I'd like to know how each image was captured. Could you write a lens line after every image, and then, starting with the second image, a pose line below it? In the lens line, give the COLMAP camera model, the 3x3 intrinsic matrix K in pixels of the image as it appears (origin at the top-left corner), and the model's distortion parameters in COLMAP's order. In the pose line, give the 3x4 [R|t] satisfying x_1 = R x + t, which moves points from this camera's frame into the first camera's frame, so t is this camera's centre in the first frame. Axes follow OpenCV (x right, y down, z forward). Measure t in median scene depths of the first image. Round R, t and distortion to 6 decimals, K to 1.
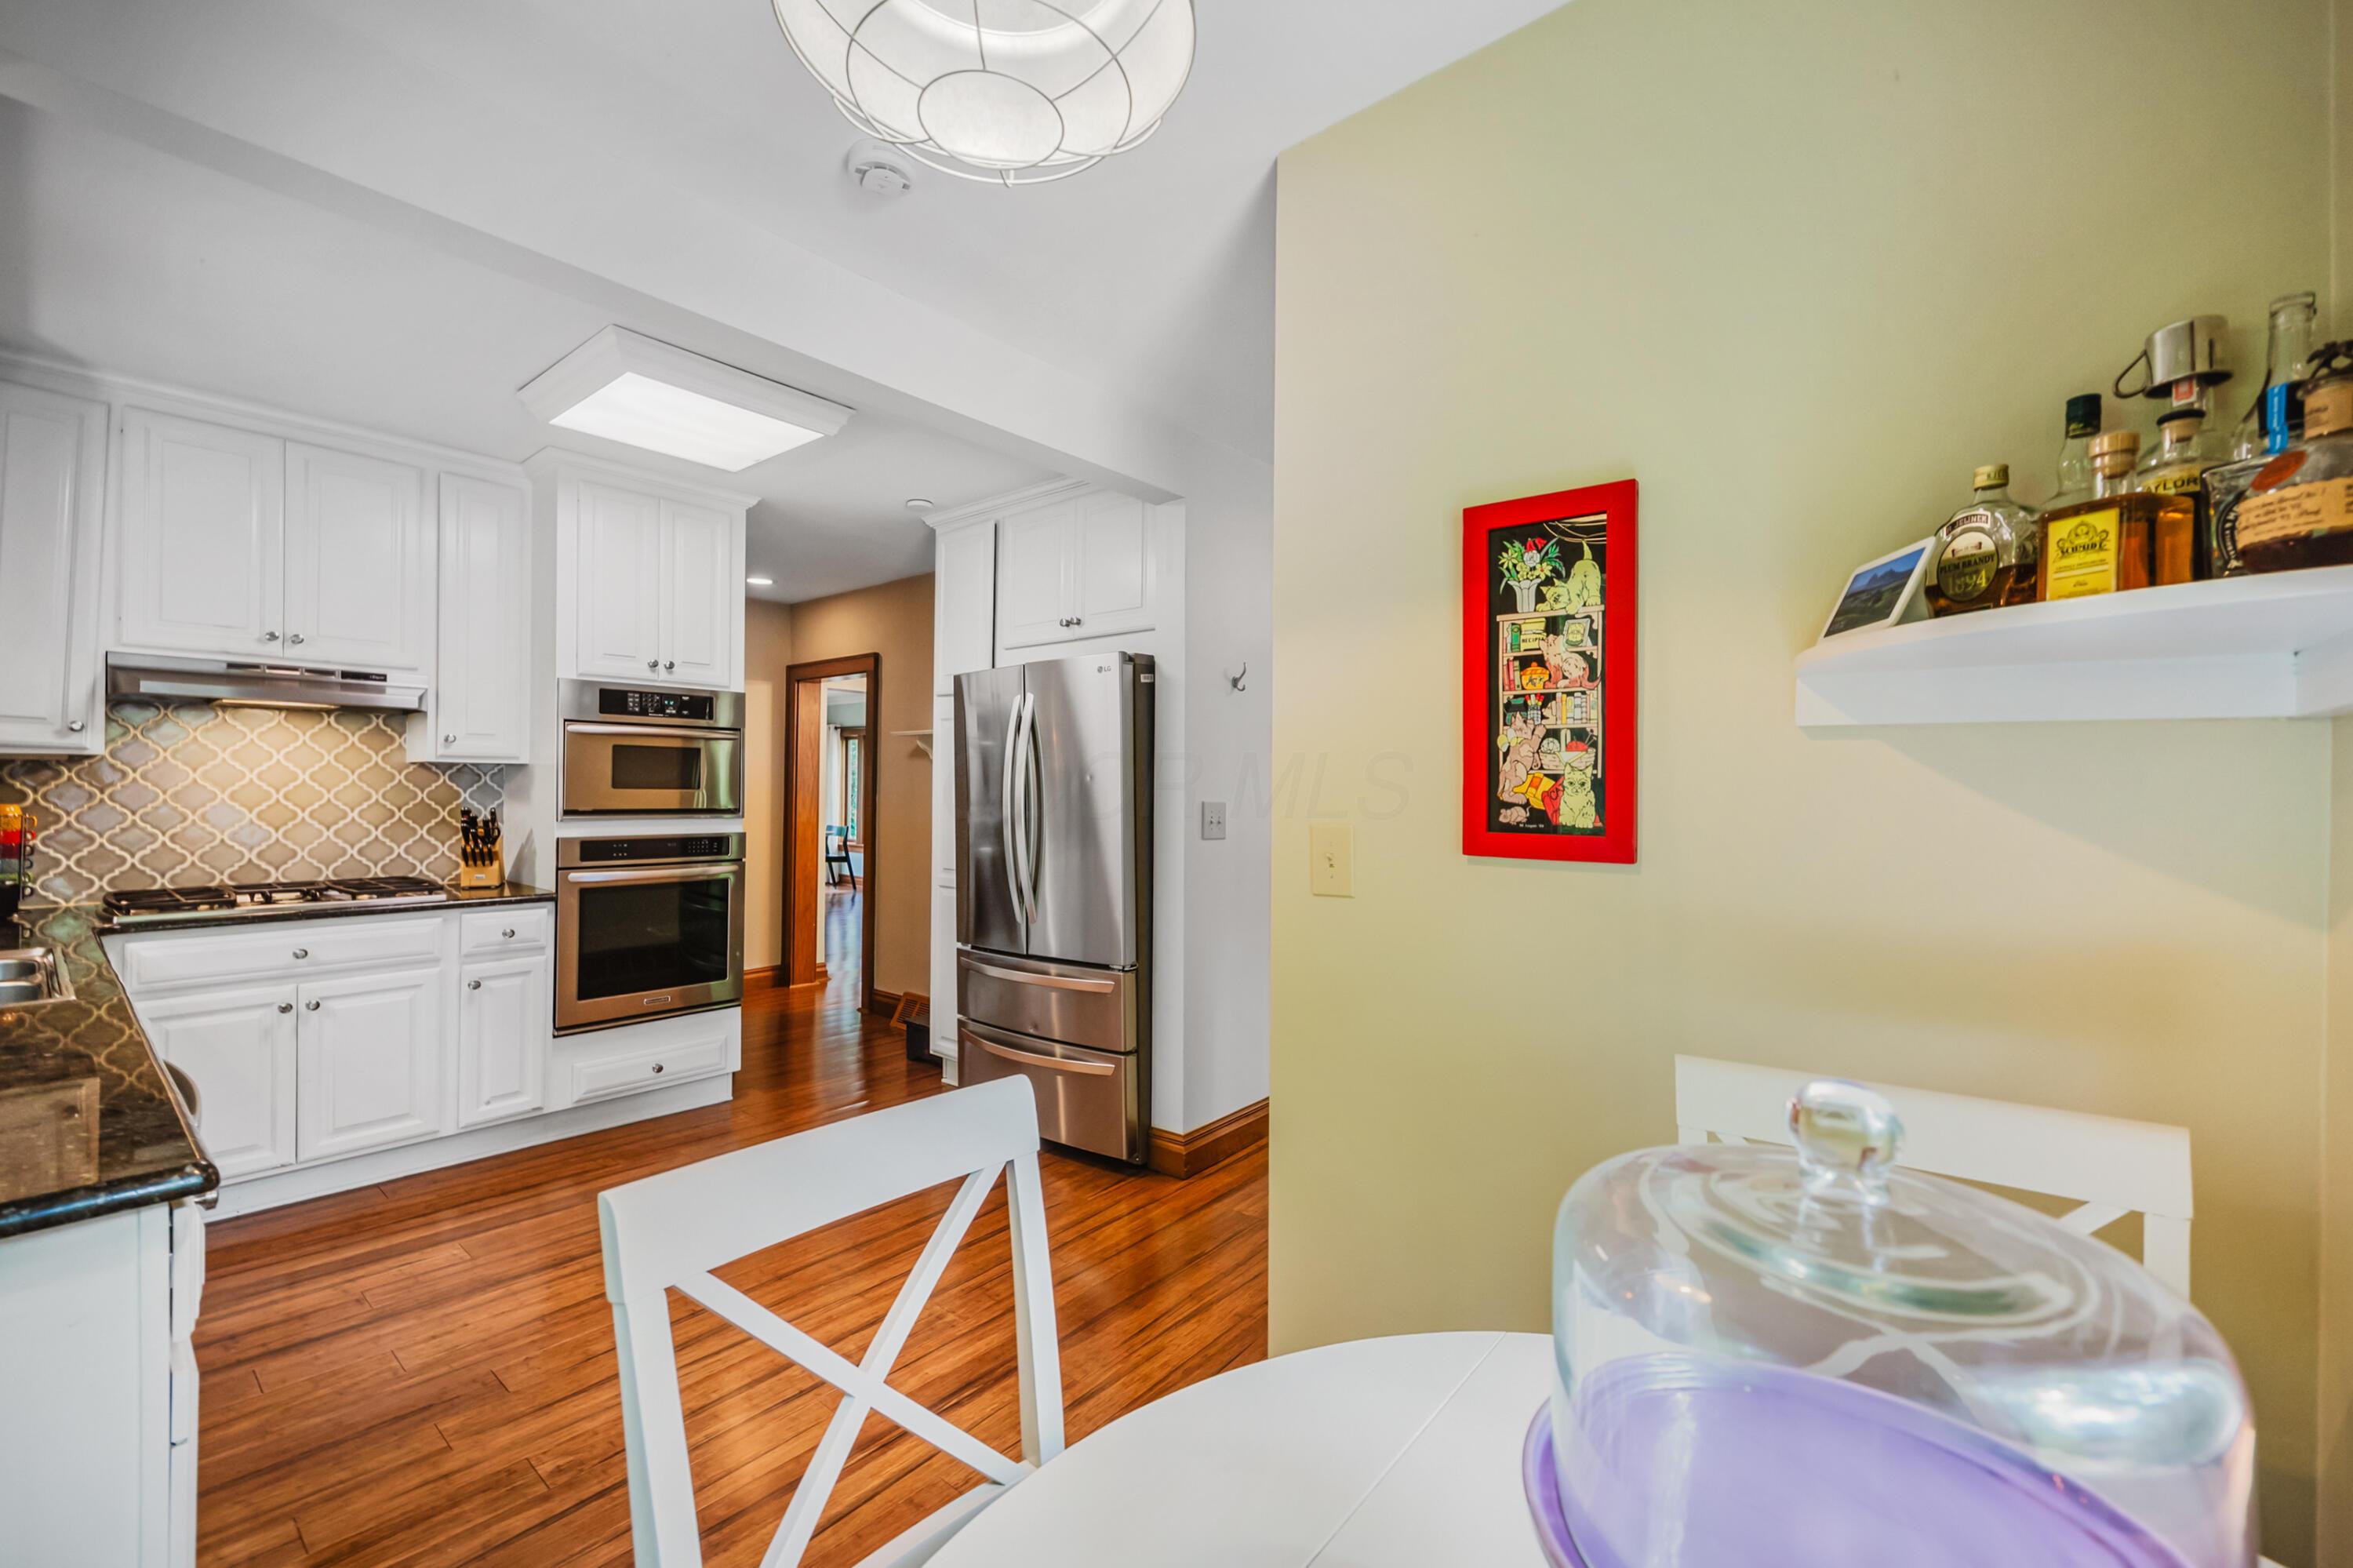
lens RADIAL K [[962.1, 0, 1179.6], [0, 962.1, 787.2], [0, 0, 1]] dist [0.003339, 0.000955]
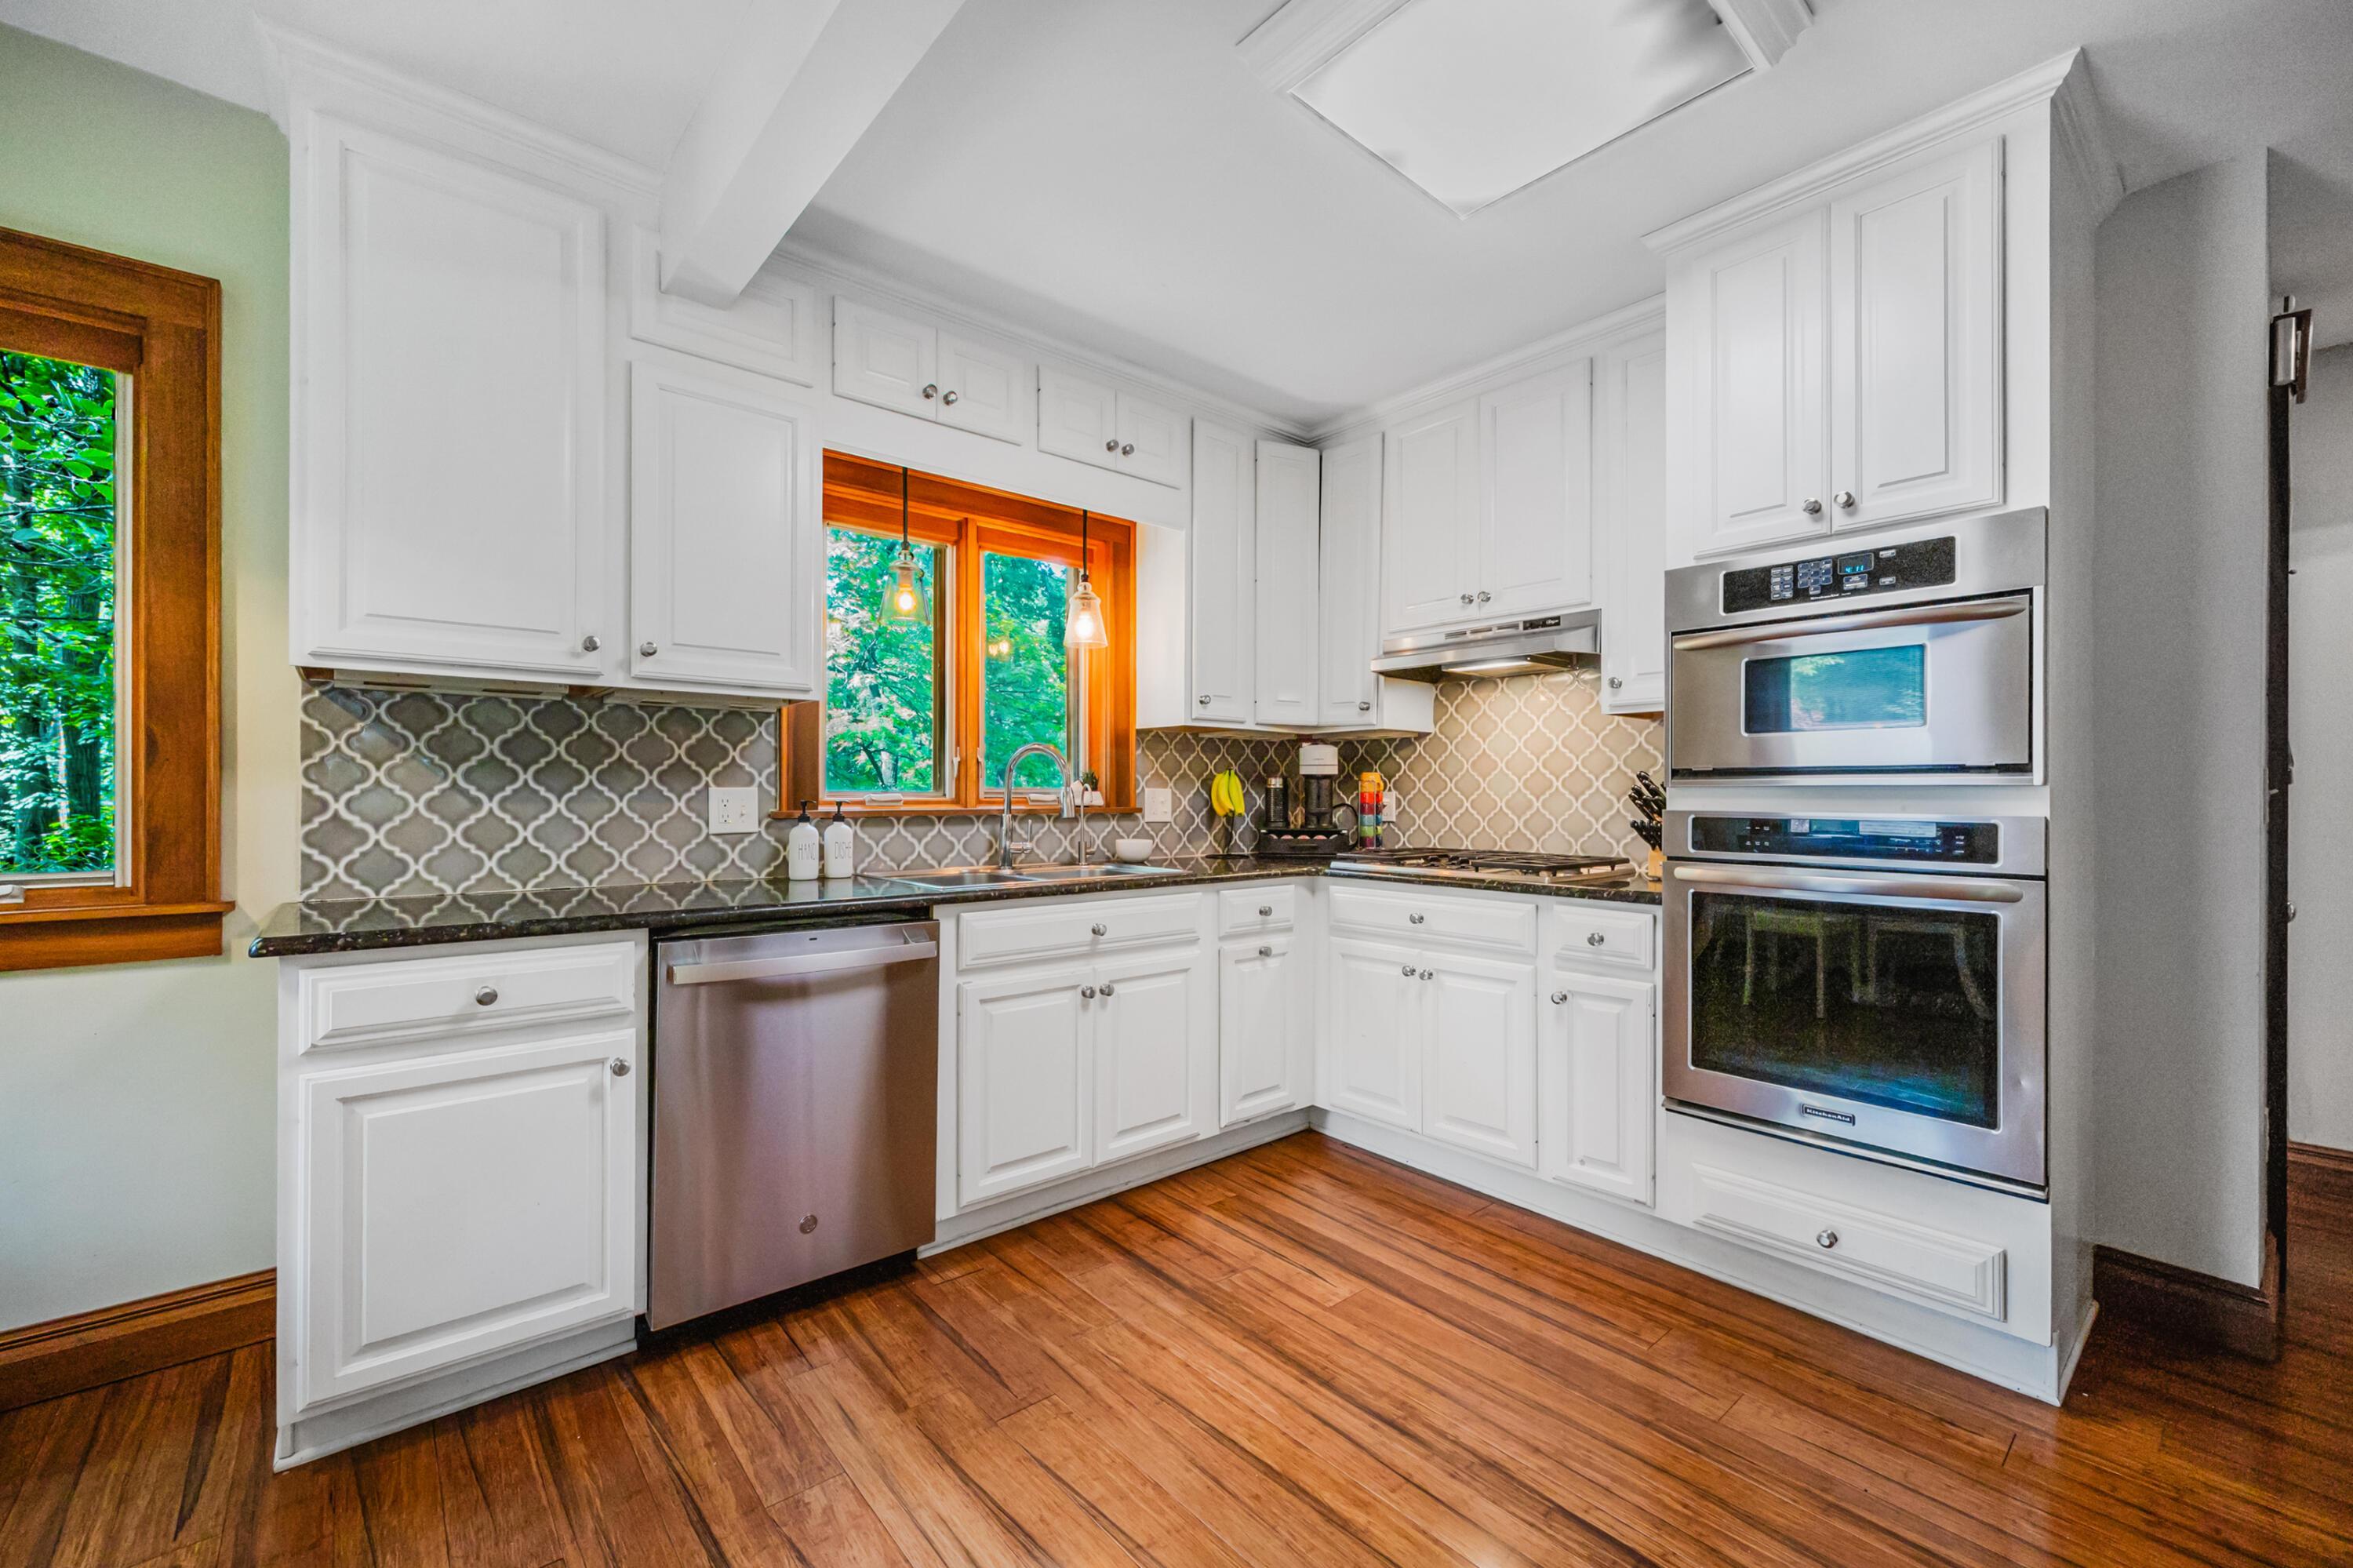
lens RADIAL K [[962.1, 0, 1163.7], [0, 962.1, 793.4], [0, 0, 1]] dist [0.003339, 0.000955]
pose [[-0.177664, -0.010728, -0.984033, 0.075078], [-0.004332, 0.999939, -0.010120, 0.049338], [0.984082, 0.002465, -0.177700, 0.792051]]
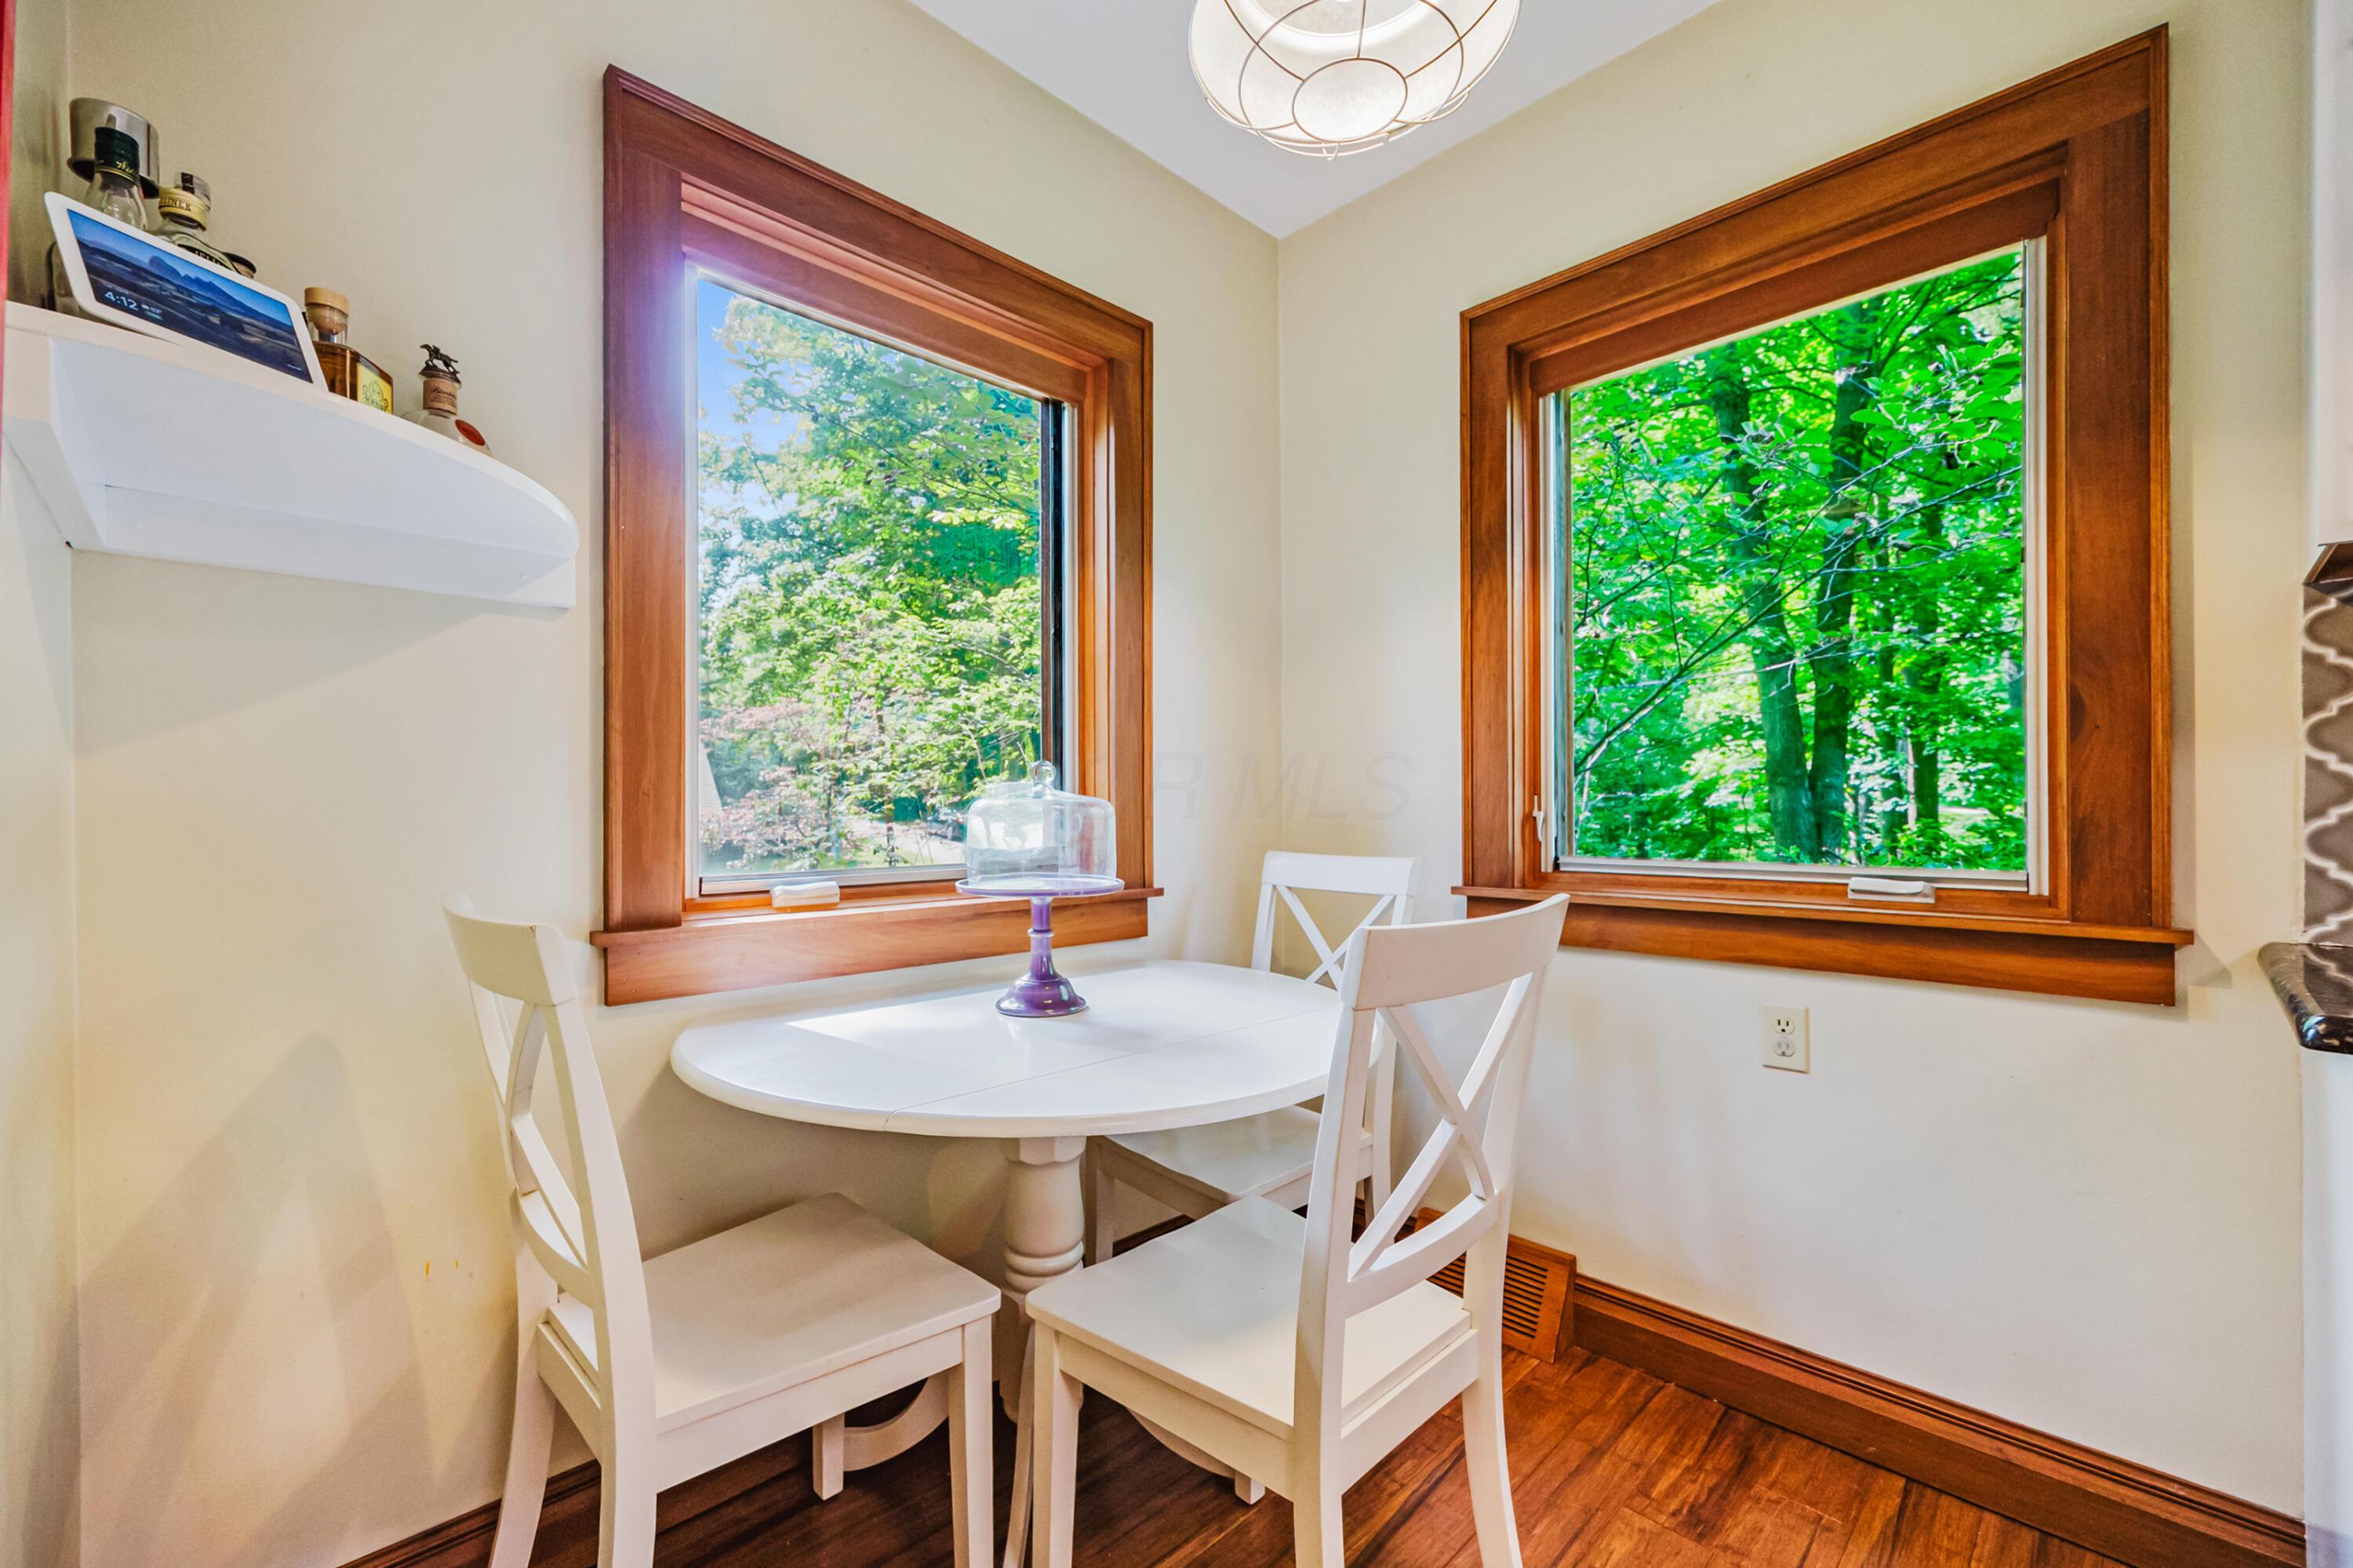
lens RADIAL K [[962.1, 0, 1179.7], [0, 962.1, 809.1], [0, 0, 1]] dist [0.003339, 0.000955]
pose [[-0.995083, -0.001019, 0.099041, -0.025991], [-0.000812, 0.999997, 0.002131, 0.060941], [-0.099043, 0.002041, -0.995081, 0.570999]]
